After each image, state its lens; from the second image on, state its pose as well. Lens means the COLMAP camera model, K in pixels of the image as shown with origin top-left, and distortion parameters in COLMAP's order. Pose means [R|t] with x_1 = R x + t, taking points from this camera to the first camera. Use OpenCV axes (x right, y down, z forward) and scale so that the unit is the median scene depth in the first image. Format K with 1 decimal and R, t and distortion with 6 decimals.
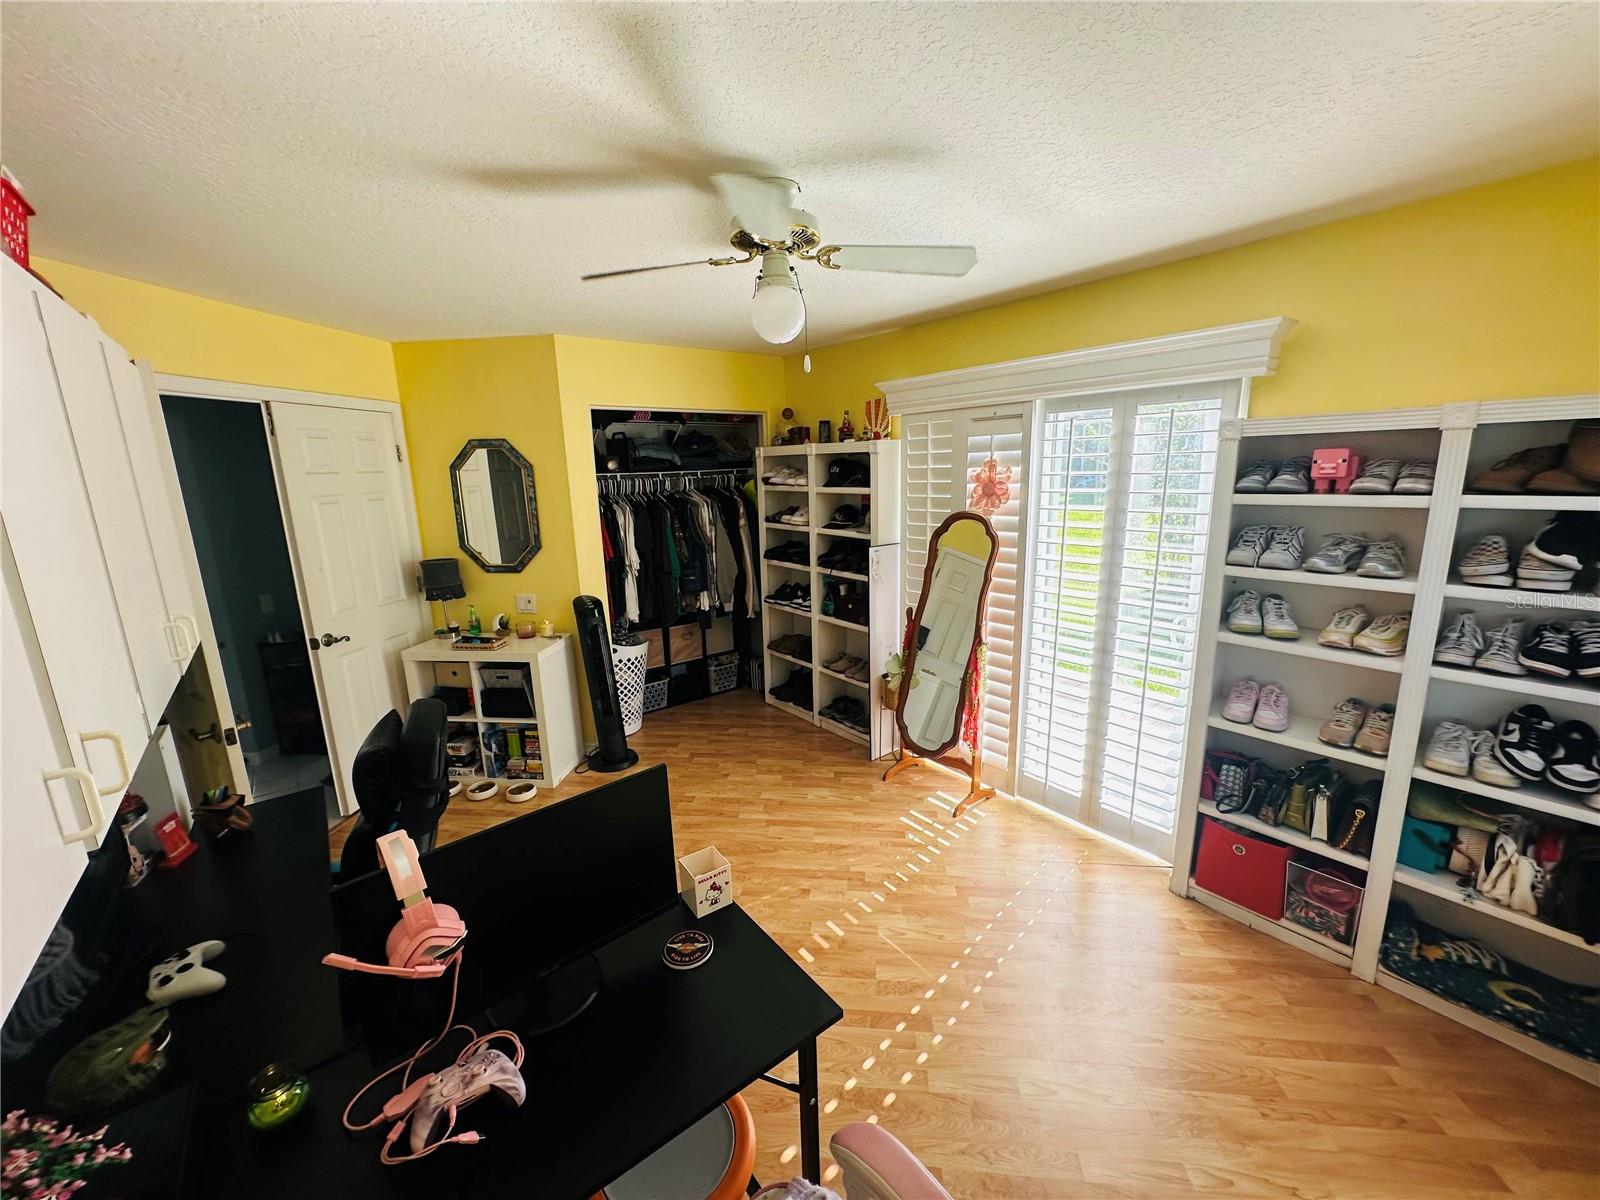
lens RADIAL K [[638.5, 0, 794.7], [0, 638.5, 597.0], [0, 0, 1]] dist [-0.002516, 0.000758]
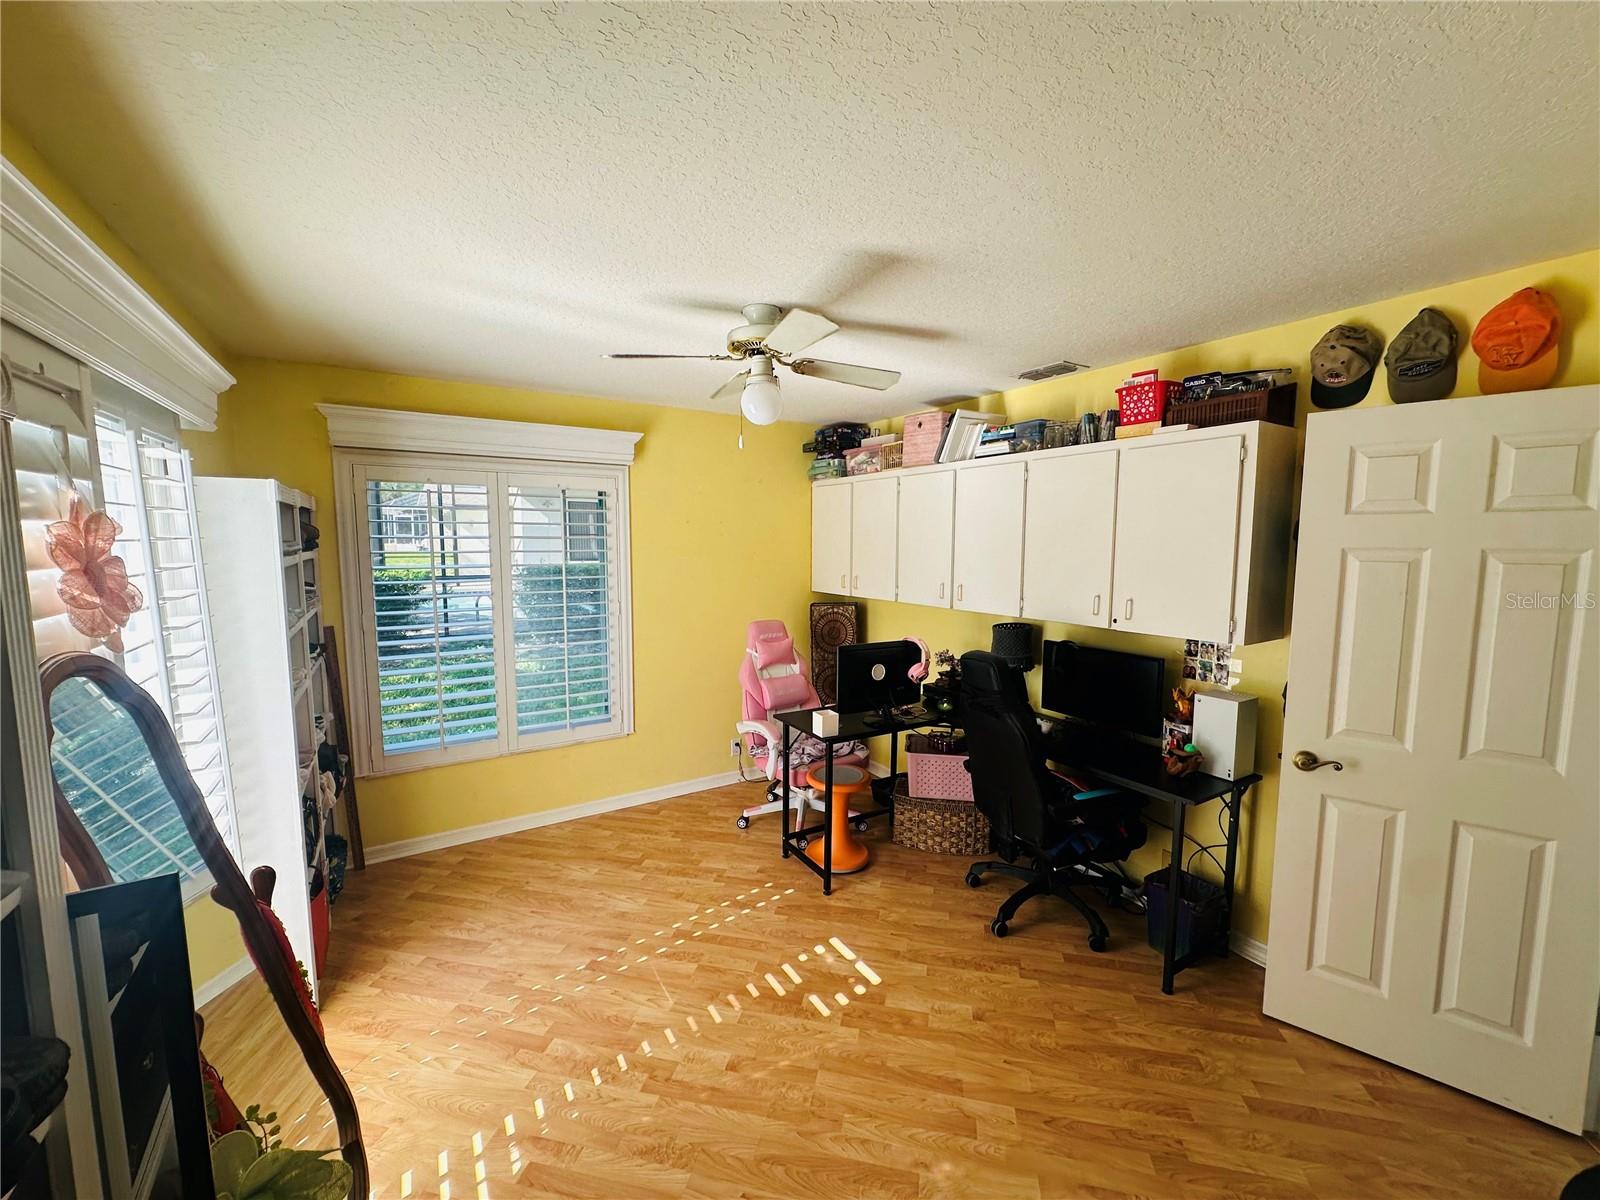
lens RADIAL K [[638.5, 0, 800.1], [0, 638.5, 602.1], [0, 0, 1]] dist [-0.002516, 0.000758]
pose [[-0.993898, 0.019537, 0.108556, -0.135466], [0.051603, 0.952201, 0.301082, -0.250753], [-0.097485, 0.304847, -0.947399, 1.336016]]
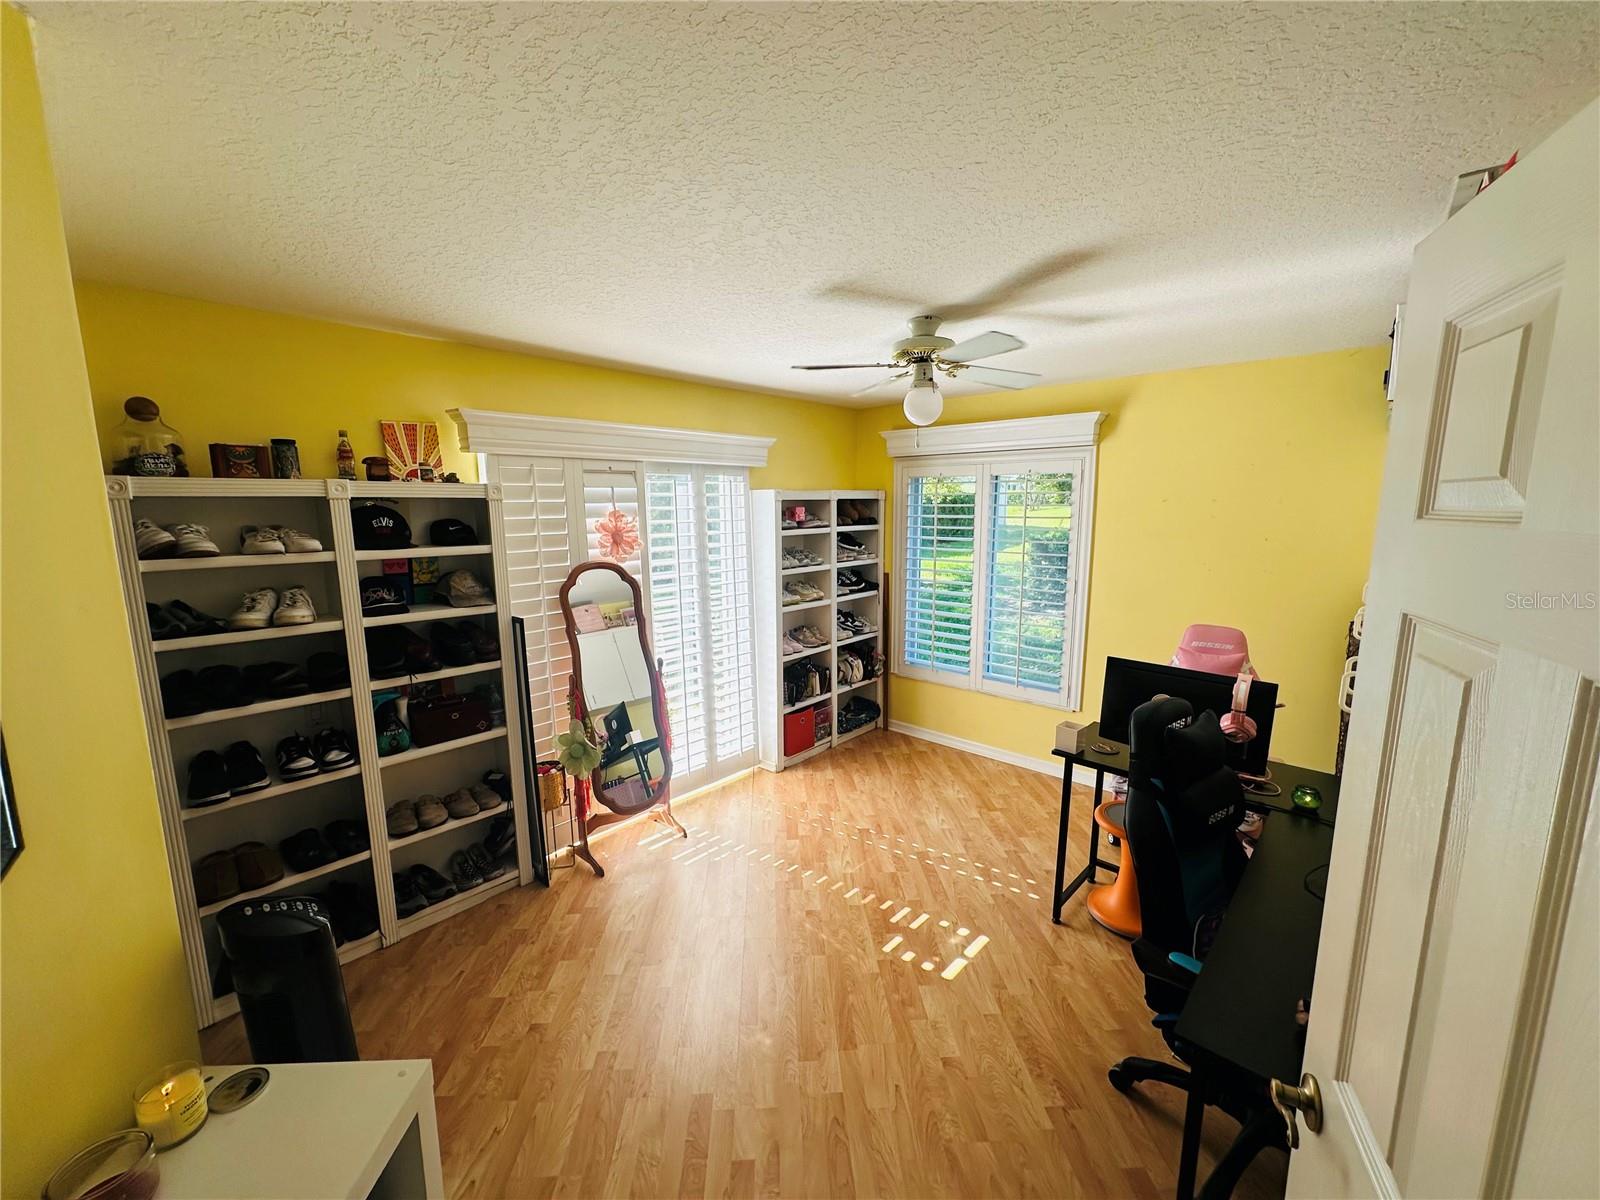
lens RADIAL K [[638.5, 0, 802.8], [0, 638.5, 601.4], [0, 0, 1]] dist [-0.002516, 0.000758]
pose [[-0.164082, -0.117321, 0.979445, -0.818621], [0.215300, 0.964705, 0.151624, -0.165626], [-0.962664, 0.235754, -0.133031, 0.891304]]
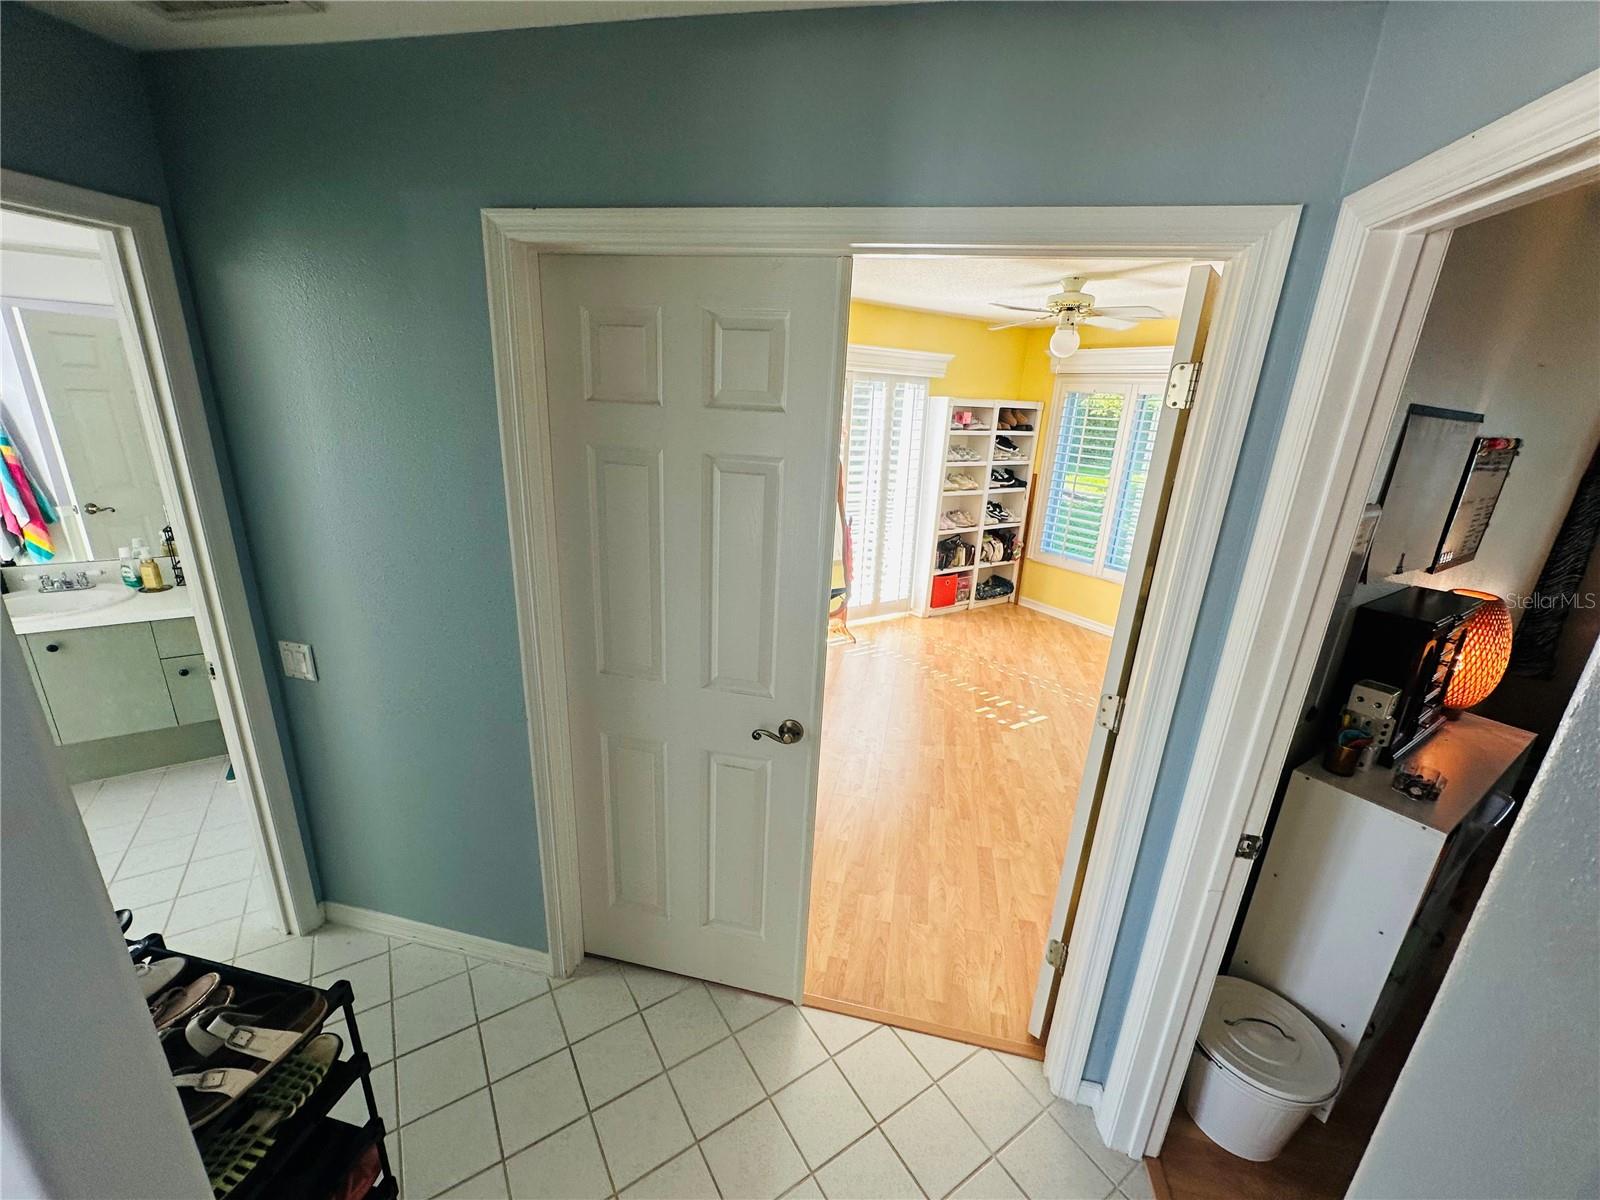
lens RADIAL K [[638.5, 0, 802.7], [0, 638.5, 604.5], [0, 0, 1]] dist [-0.002516, 0.000758]
pose [[0.089131, -0.268597, 0.959120, -1.269220], [0.156832, 0.954725, 0.252792, -0.164396], [-0.983595, 0.127889, 0.127220, 0.949814]]
